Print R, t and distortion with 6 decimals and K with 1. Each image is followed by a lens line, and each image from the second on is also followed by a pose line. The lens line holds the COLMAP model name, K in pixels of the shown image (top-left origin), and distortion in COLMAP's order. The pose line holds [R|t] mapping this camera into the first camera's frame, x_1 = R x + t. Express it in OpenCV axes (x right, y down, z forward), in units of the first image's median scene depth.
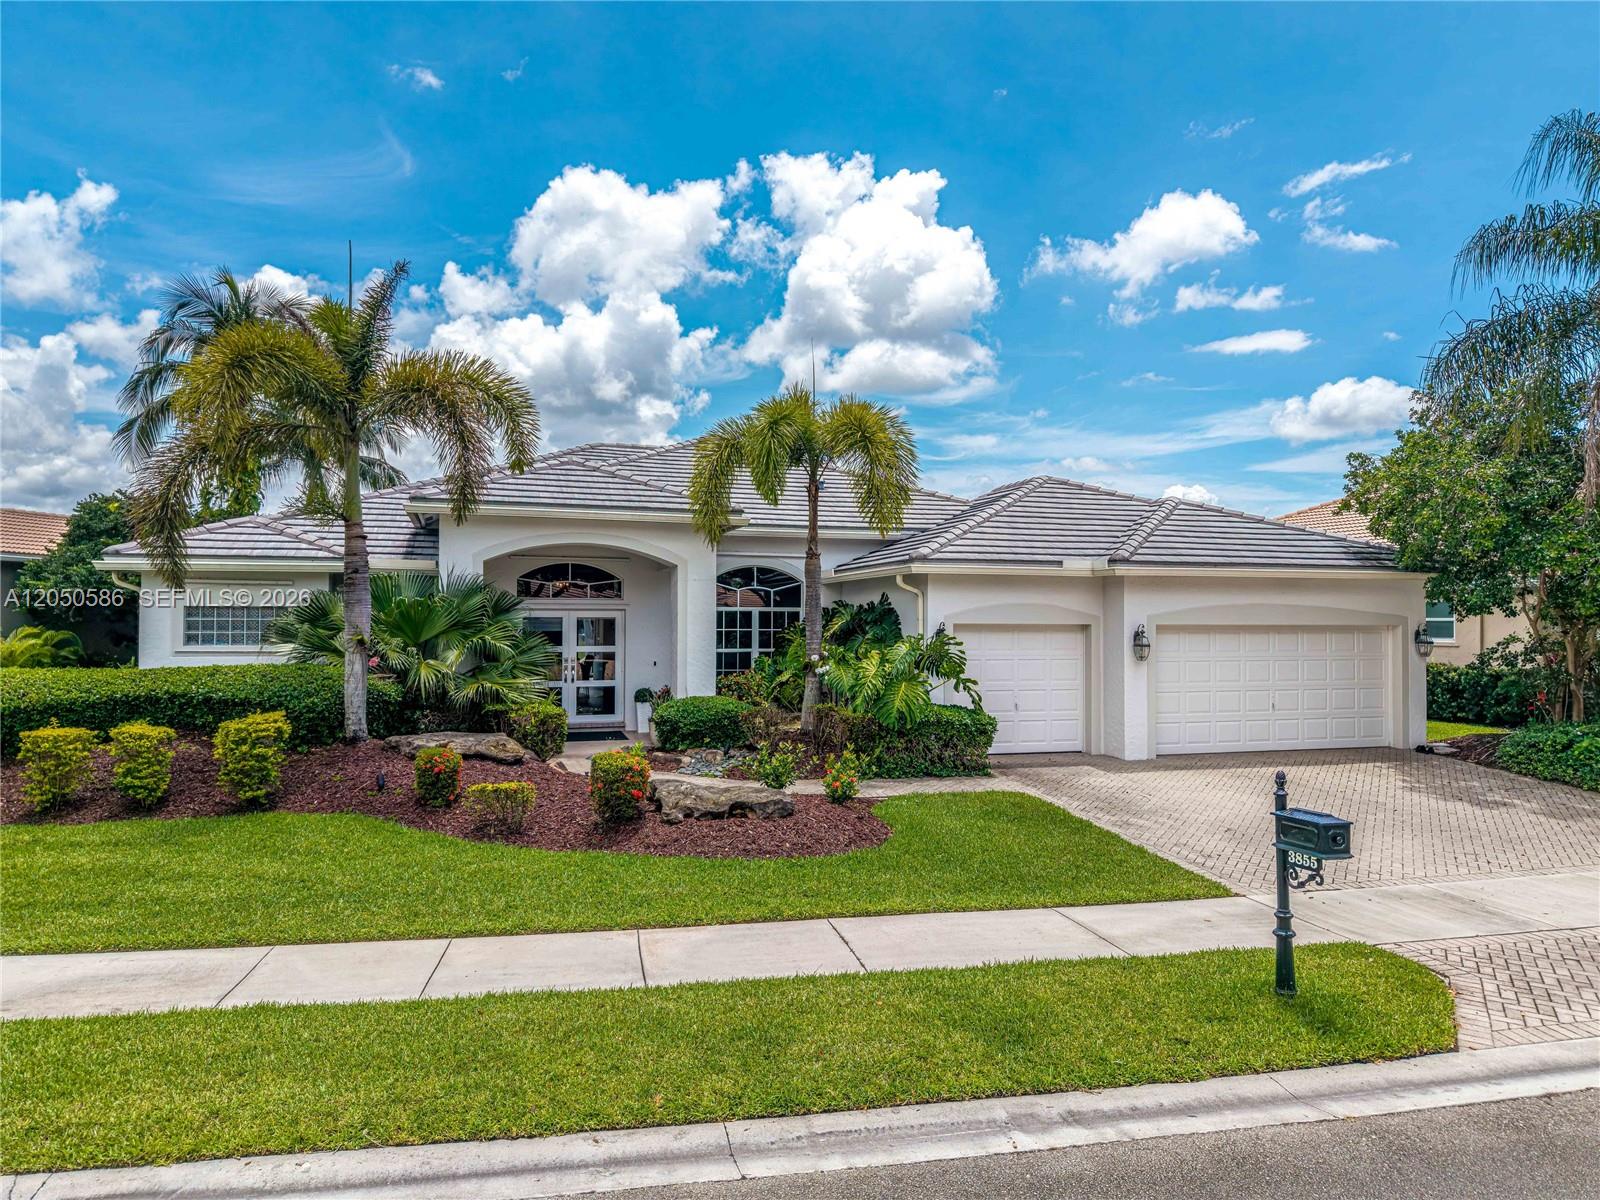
lens RADIAL K [[1088.7, 0, 795.0], [0, 1088.7, 604.5], [0, 0, 1]] dist [0.081914, -0.103294]
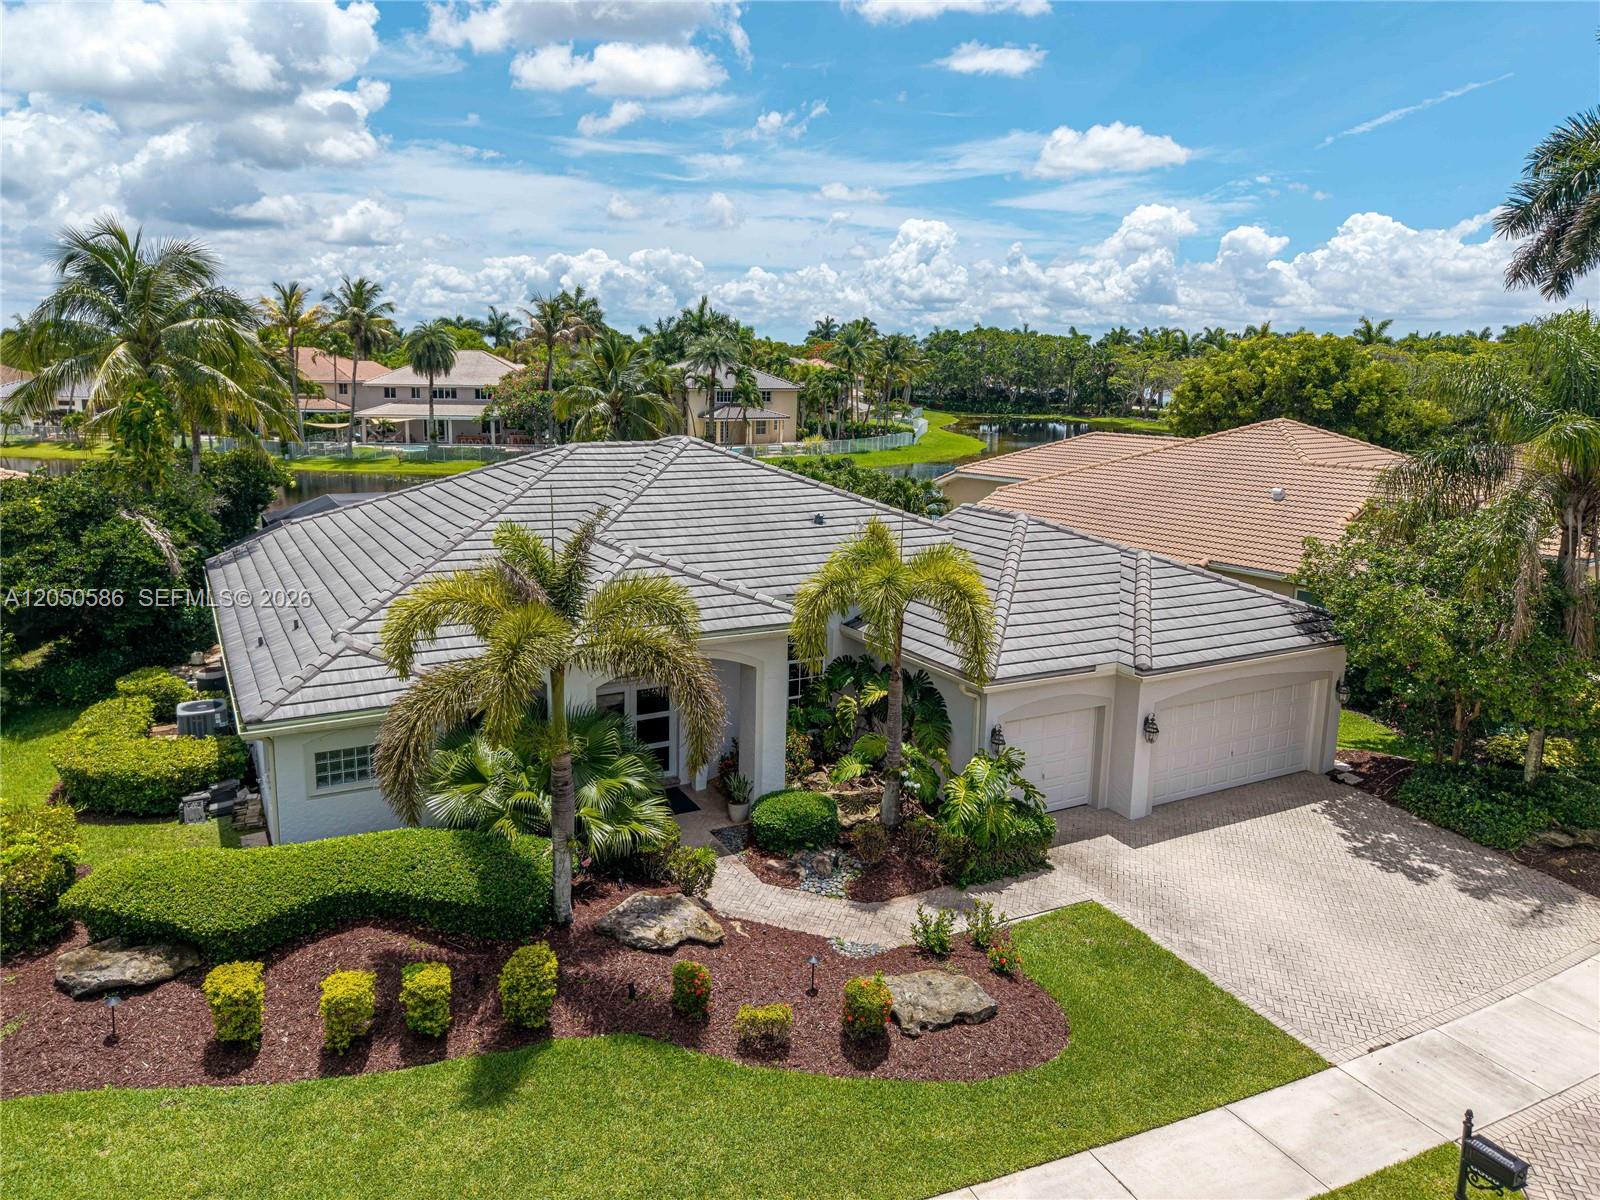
lens RADIAL K [[1100.8, 0, 746.3], [0, 1100.8, 598.1], [0, 0, 1]] dist [0.057567, -0.070210]
pose [[0.982233, -0.035765, 0.184226, -0.319579], [-0.007012, 0.973993, 0.226470, -0.355411], [-0.187534, -0.223739, 0.956437, -0.037321]]
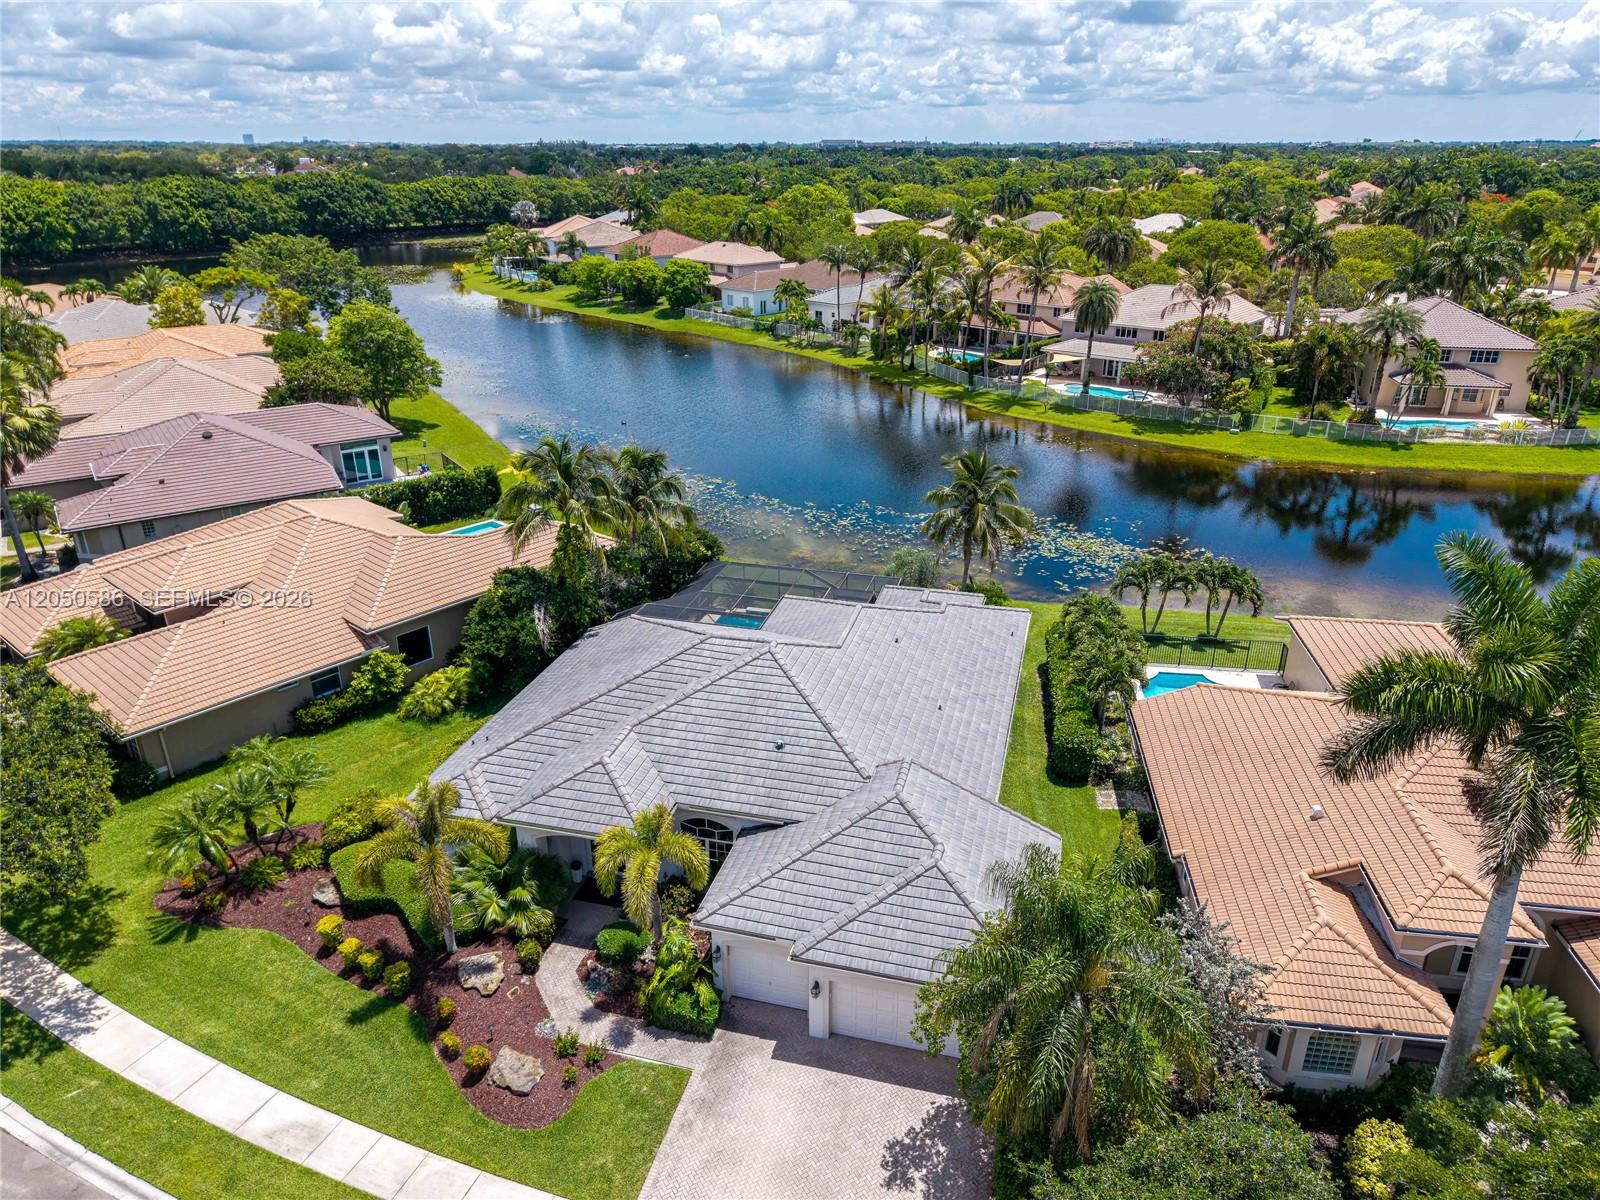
lens RADIAL K [[1088.7, 0, 795.0], [0, 1088.7, 604.5], [0, 0, 1]] dist [0.081914, -0.103294]
pose [[0.824101, 0.200209, -0.529881, 1.083422], [0.049859, 0.906184, 0.419934, -1.254374], [0.564244, -0.372487, 0.736805, -0.103491]]
